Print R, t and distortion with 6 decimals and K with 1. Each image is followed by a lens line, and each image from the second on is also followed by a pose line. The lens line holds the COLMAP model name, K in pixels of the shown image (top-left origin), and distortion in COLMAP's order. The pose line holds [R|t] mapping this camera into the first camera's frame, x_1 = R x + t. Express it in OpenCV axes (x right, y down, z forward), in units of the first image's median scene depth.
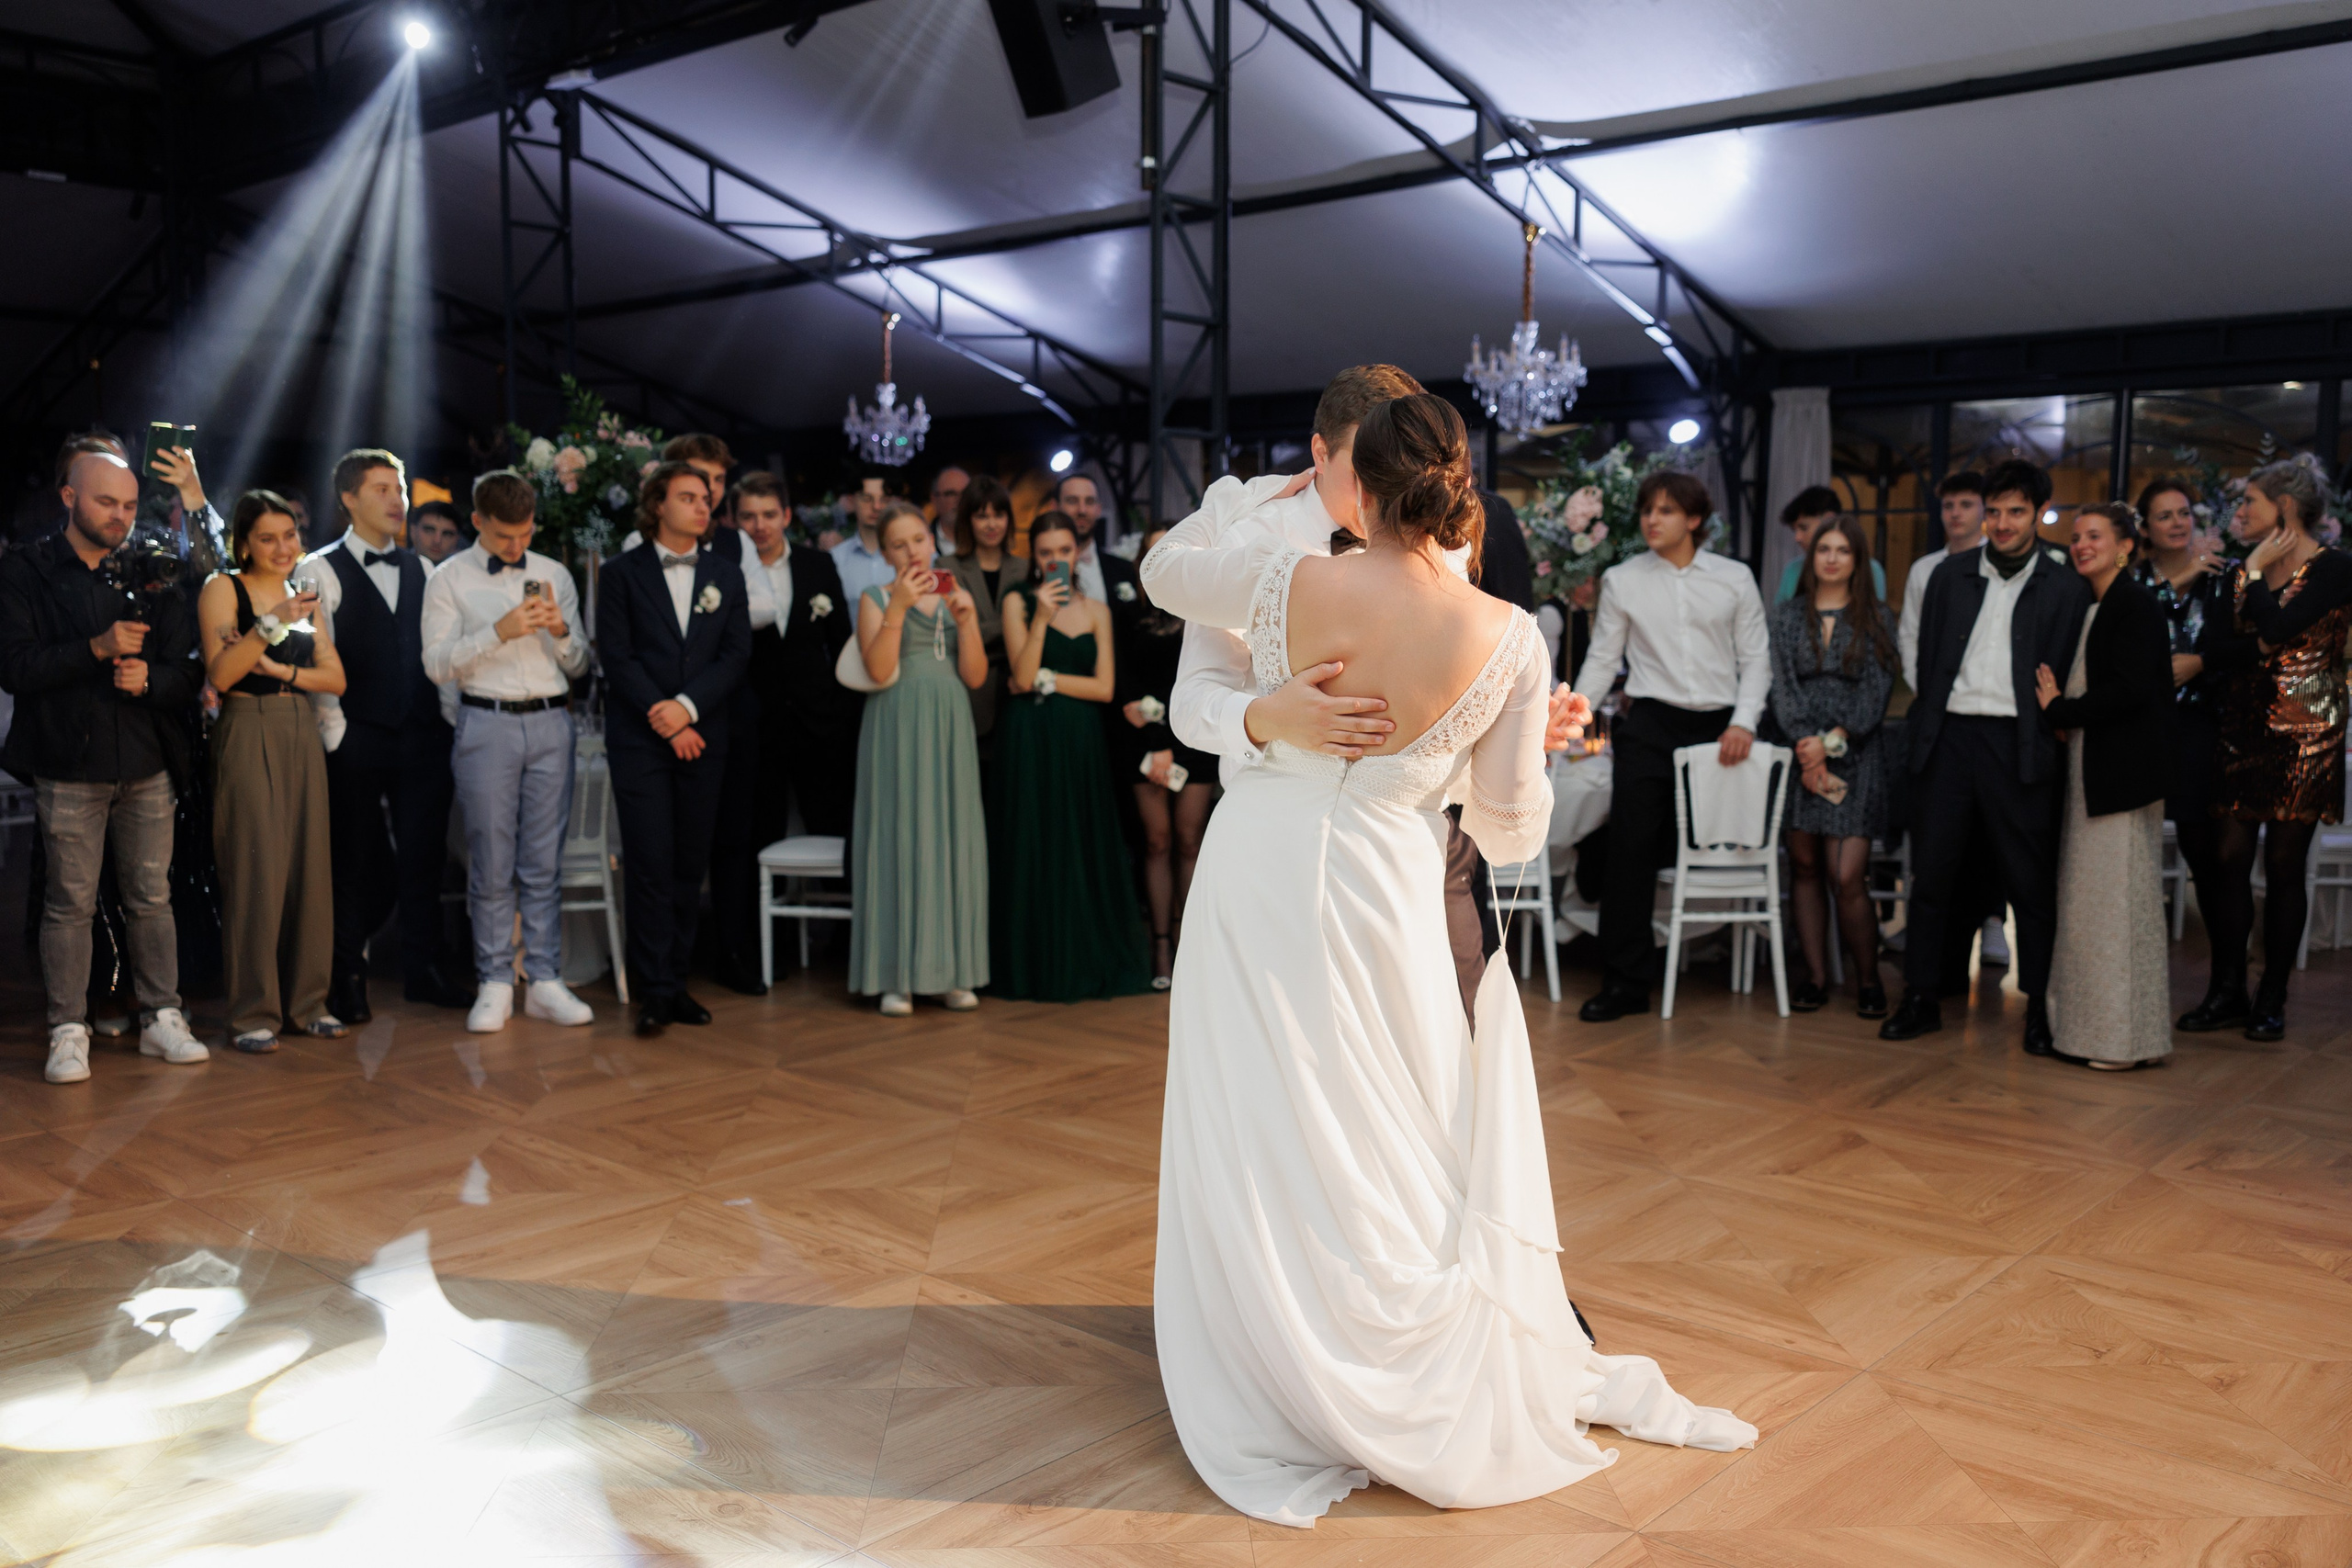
lens RADIAL K [[2021.1, 0, 1176.0], [0, 2021.1, 784.0], [0, 0, 1]] dist [0.001729, 0.002165]
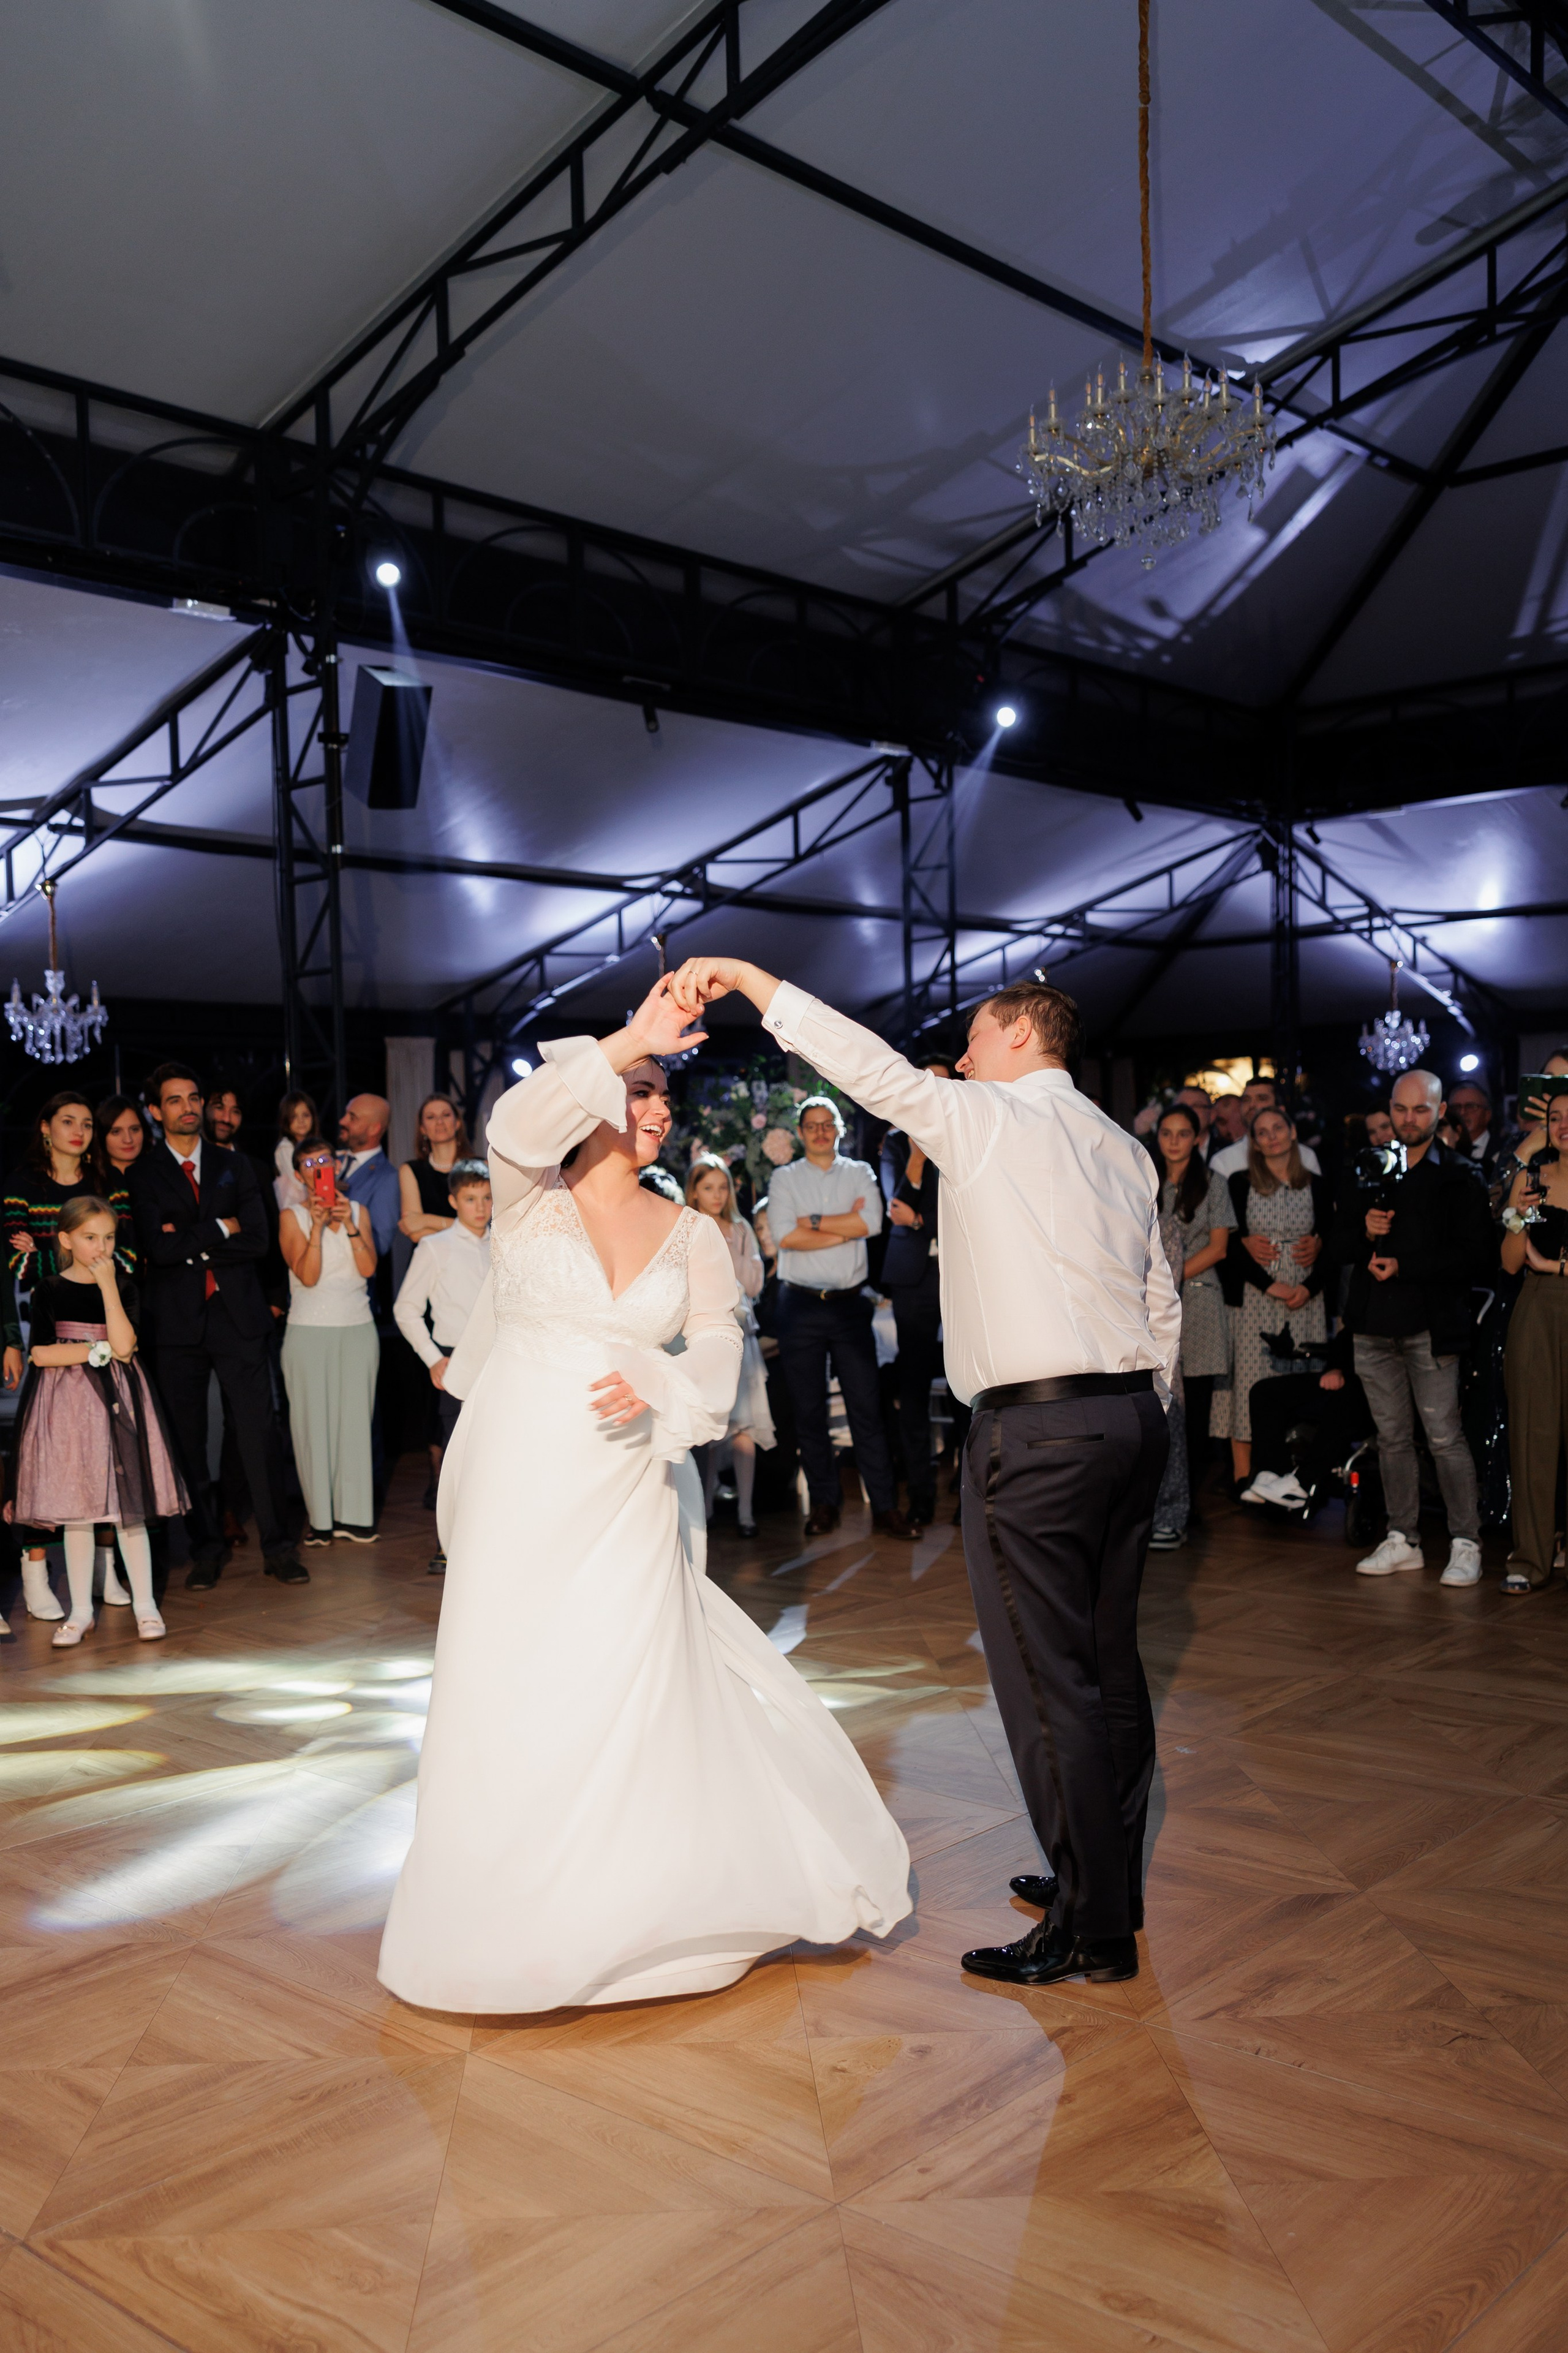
lens RADIAL K [[2114.3, 0, 745.3], [0, 2114.3, 1287.9], [0, 0, 1]] dist [0.006609, 0.009883]
pose [[-0.009226, 0.062464, -0.998005, 0.877785], [-0.076995, 0.995040, 0.062990, -0.094288], [0.996989, 0.077423, -0.004371, 0.708320]]
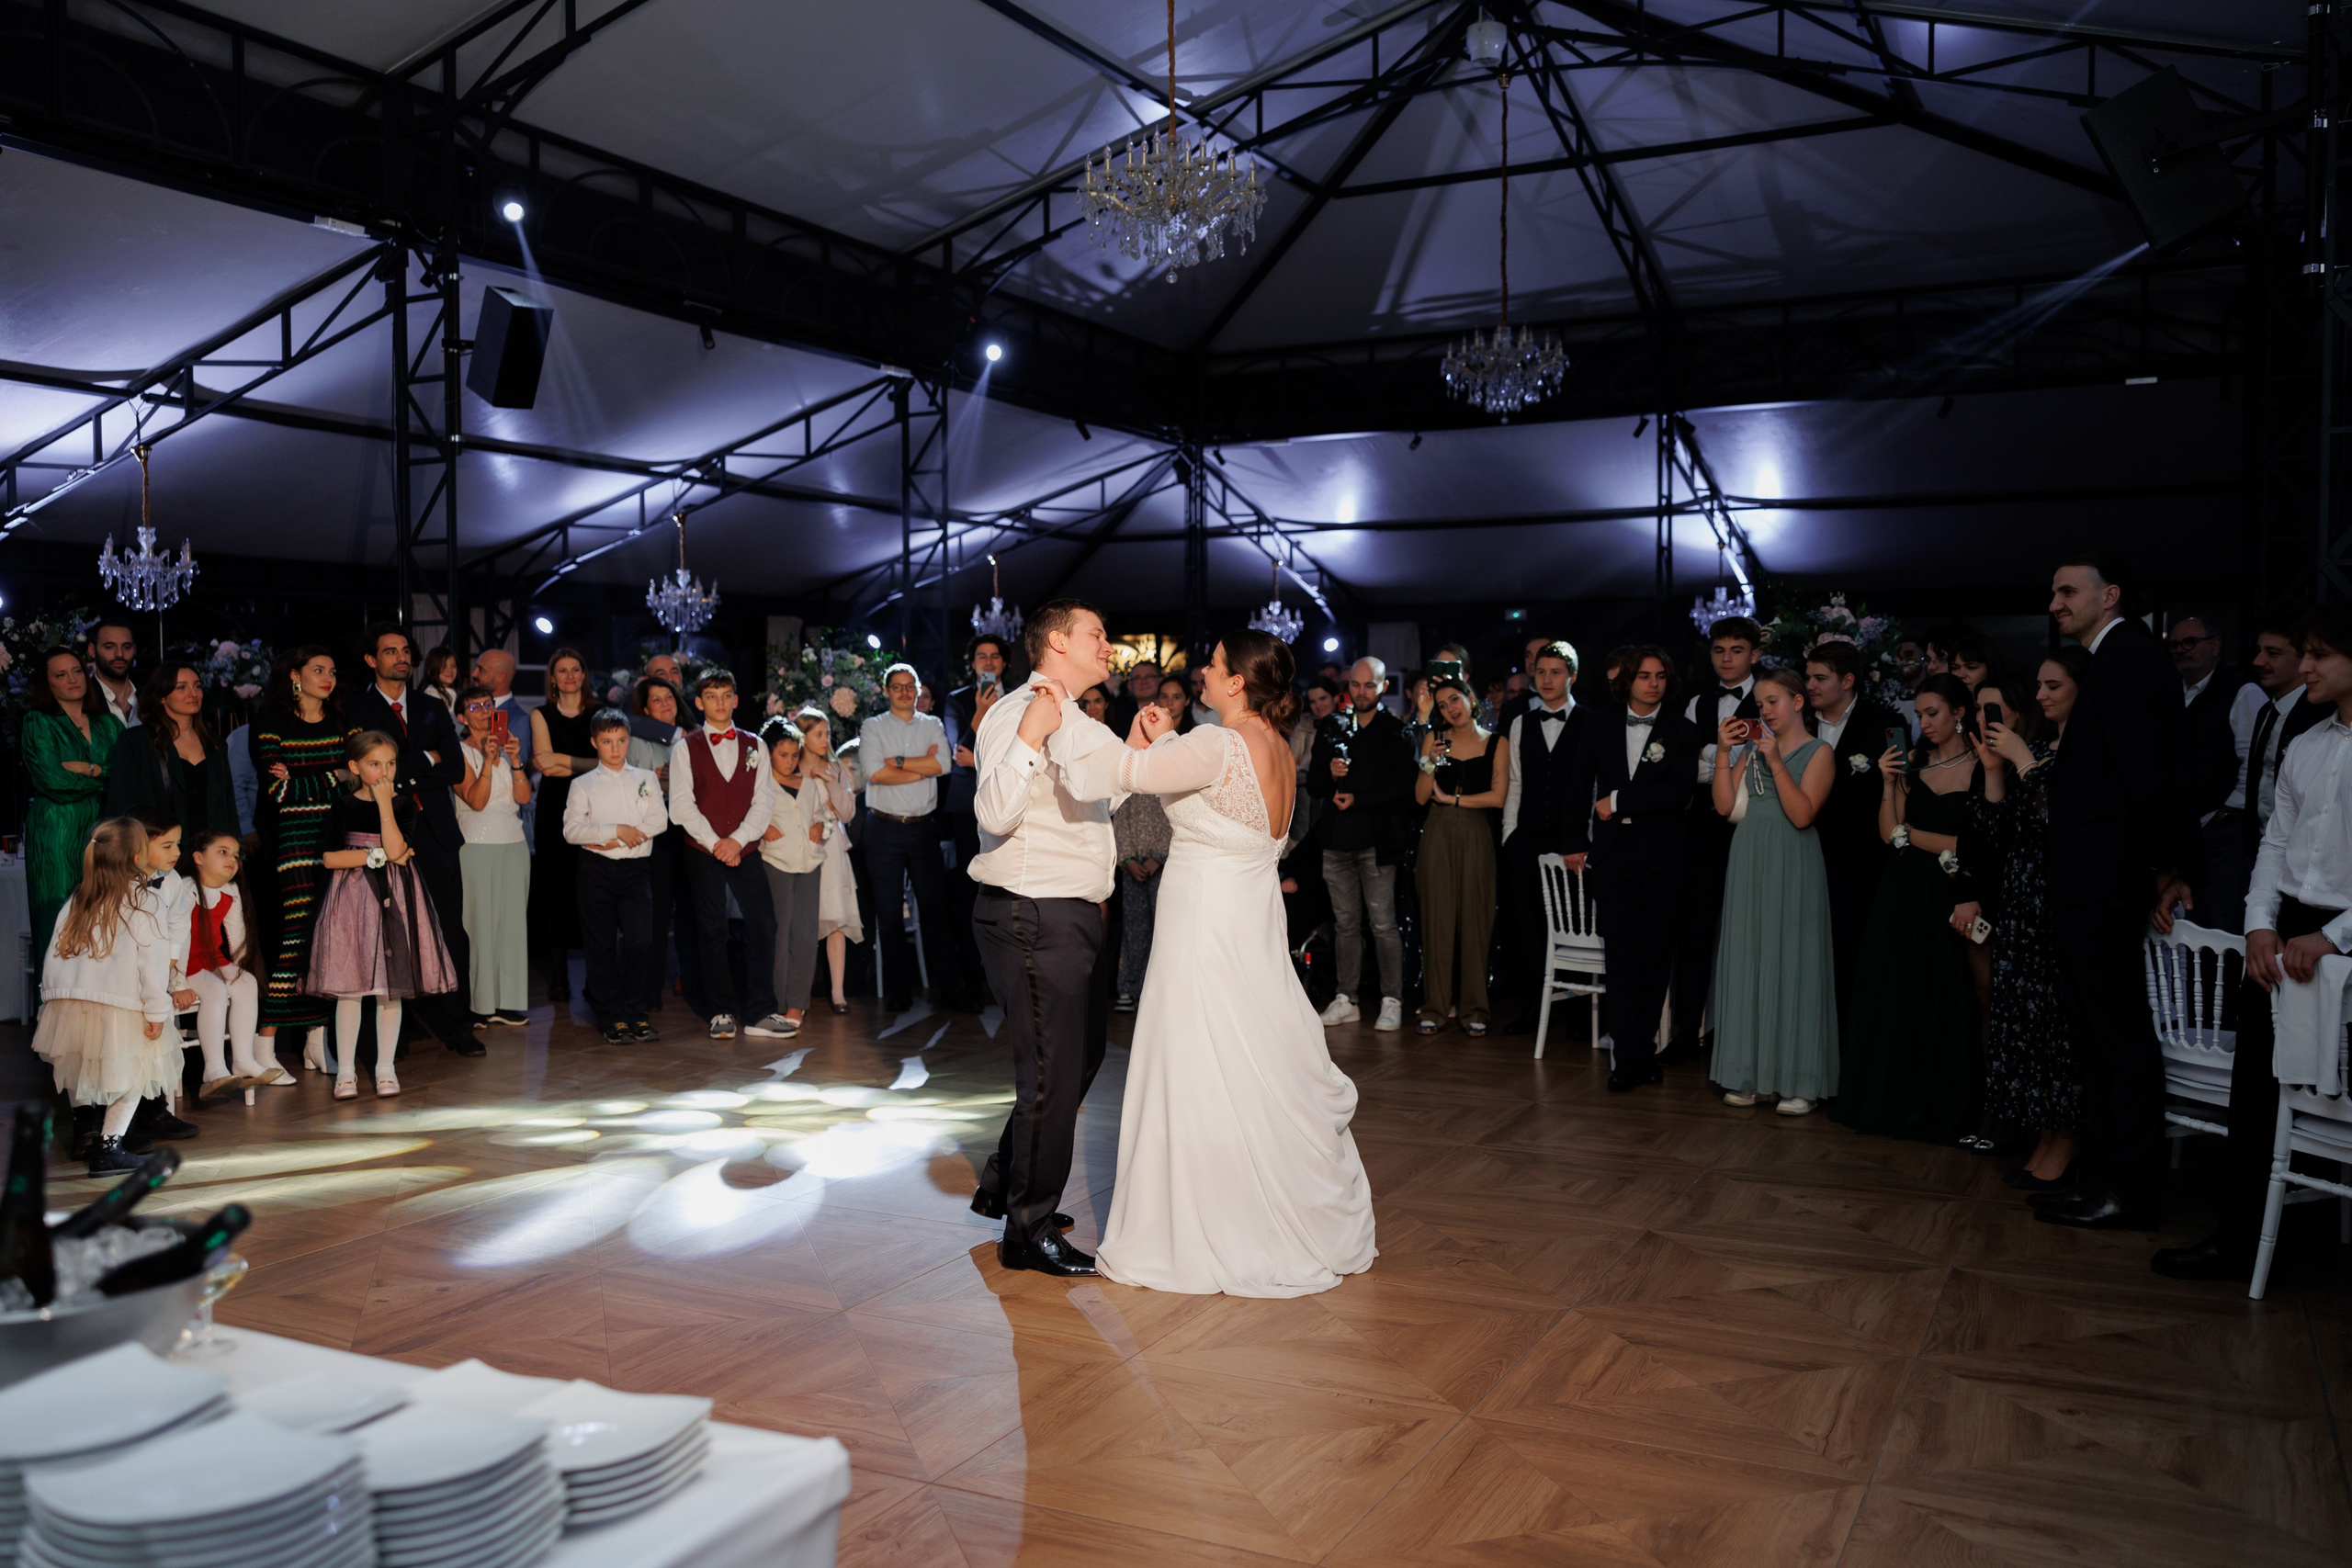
lens RADIAL K [[1957.7, 0, 1176.0], [0, 1957.7, 784.0], [0, 0, 1]] dist [-0.008411, 0.000266]
pose [[0.259295, 0.038475, -0.965032, 1.177277], [-0.095250, 0.995354, 0.014092, -0.077224], [0.961090, 0.088265, 0.261755, 0.501040]]
